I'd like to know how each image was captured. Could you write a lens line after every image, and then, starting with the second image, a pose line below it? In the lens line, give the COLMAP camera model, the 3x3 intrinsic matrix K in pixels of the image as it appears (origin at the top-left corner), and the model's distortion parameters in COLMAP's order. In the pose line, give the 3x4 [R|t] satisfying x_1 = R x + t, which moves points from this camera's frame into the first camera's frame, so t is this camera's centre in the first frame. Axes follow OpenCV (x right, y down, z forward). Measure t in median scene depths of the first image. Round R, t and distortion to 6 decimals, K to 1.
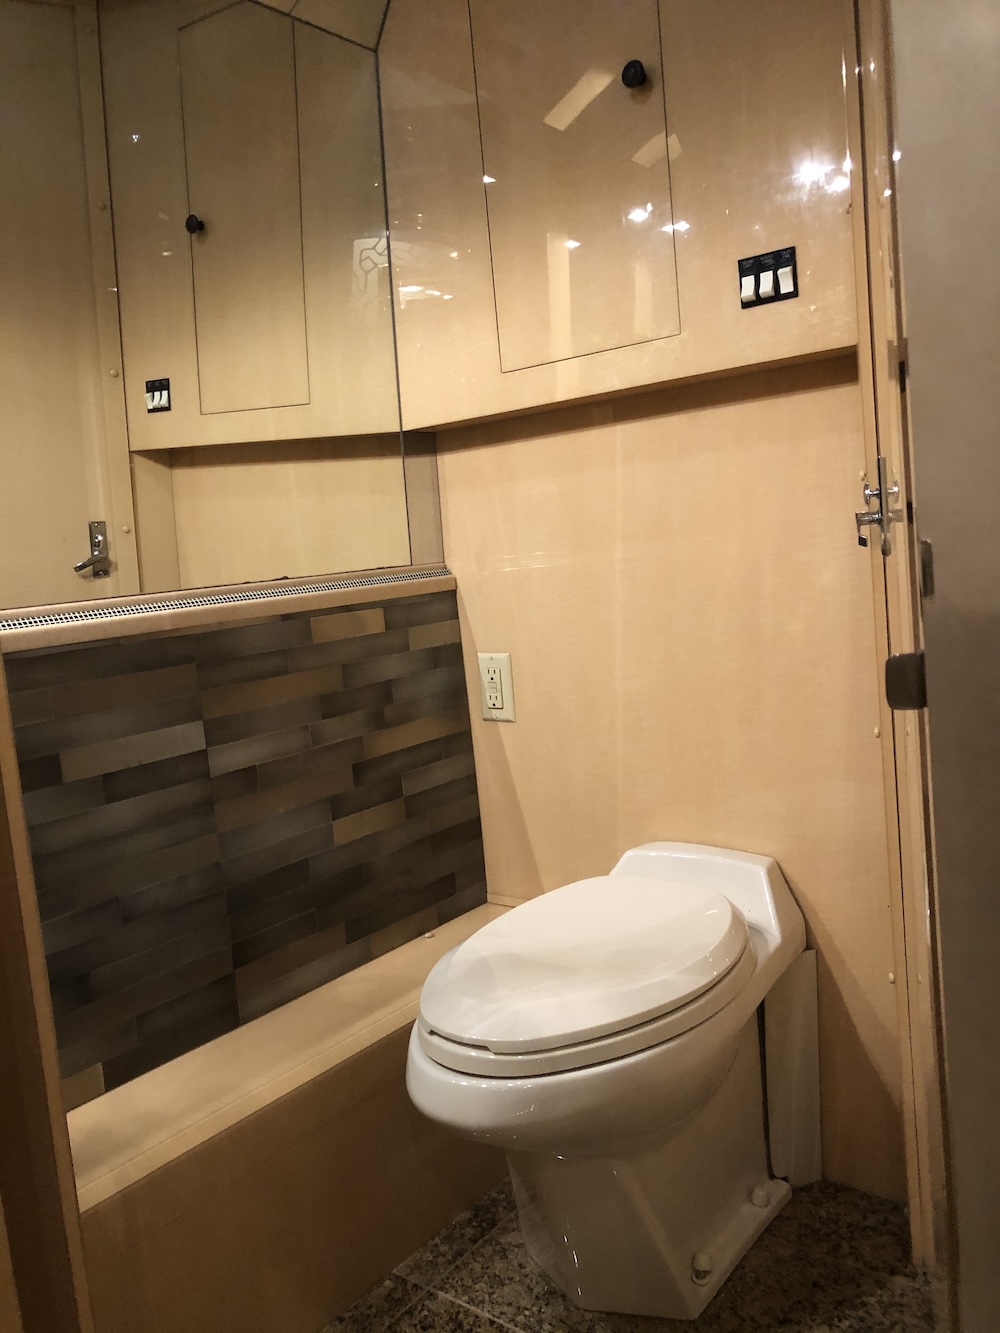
lens RADIAL K [[1113.7, 0, 500.0], [0, 1113.7, 666.5], [0, 0, 1]] dist [0.004132, -0.003485]
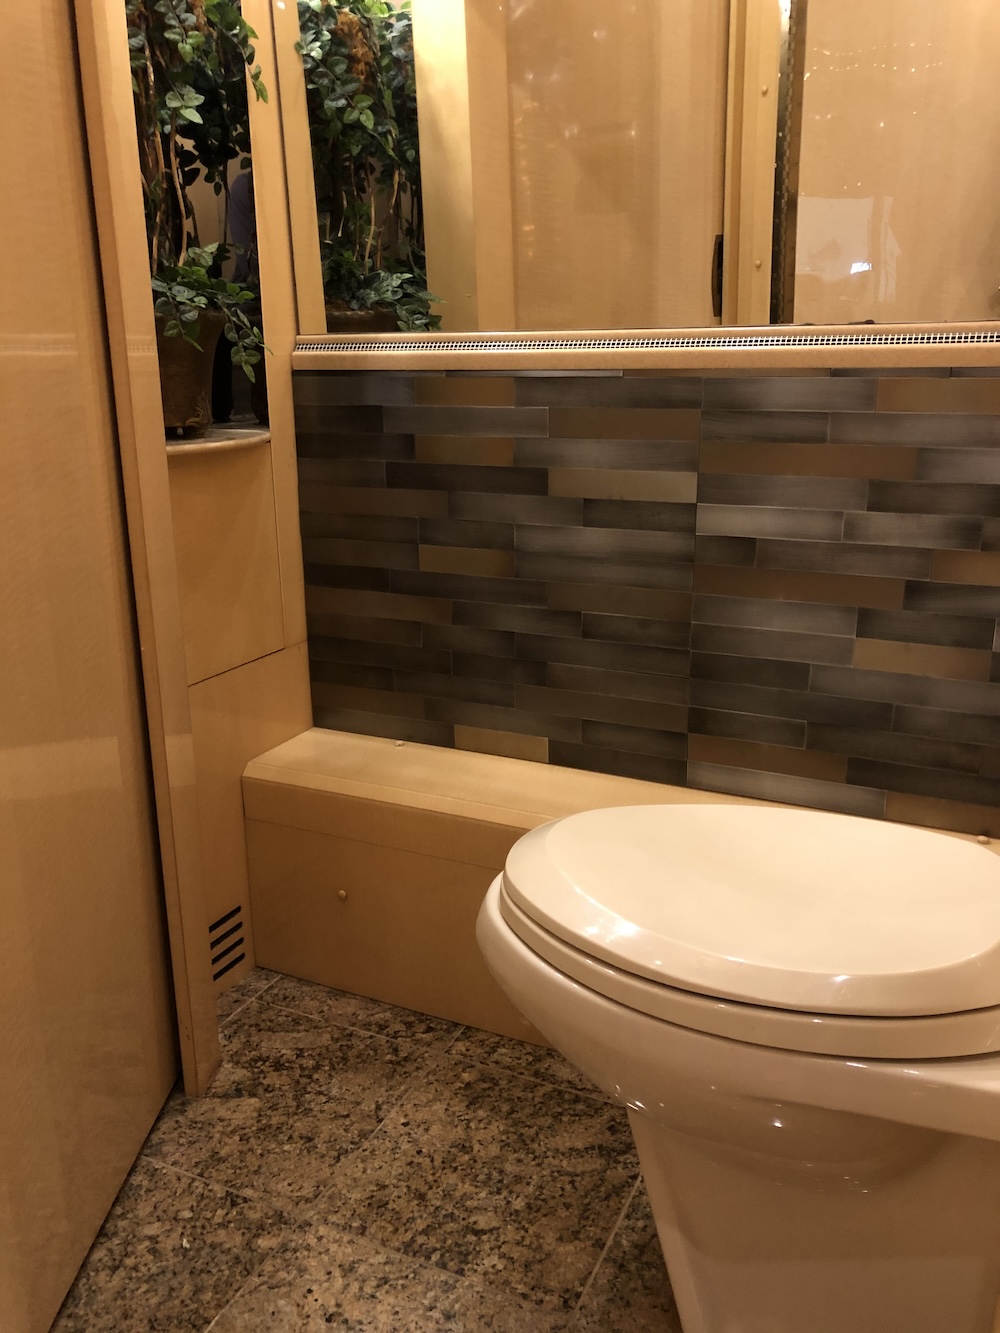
lens RADIAL K [[1113.7, 0, 500.0], [0, 1113.7, 666.5], [0, 0, 1]] dist [0.004132, -0.003485]
pose [[0.186405, 0.368553, -0.910726, 0.596247], [-0.101726, 0.929231, 0.355221, -0.112238], [0.977192, 0.026429, 0.210705, 0.623726]]
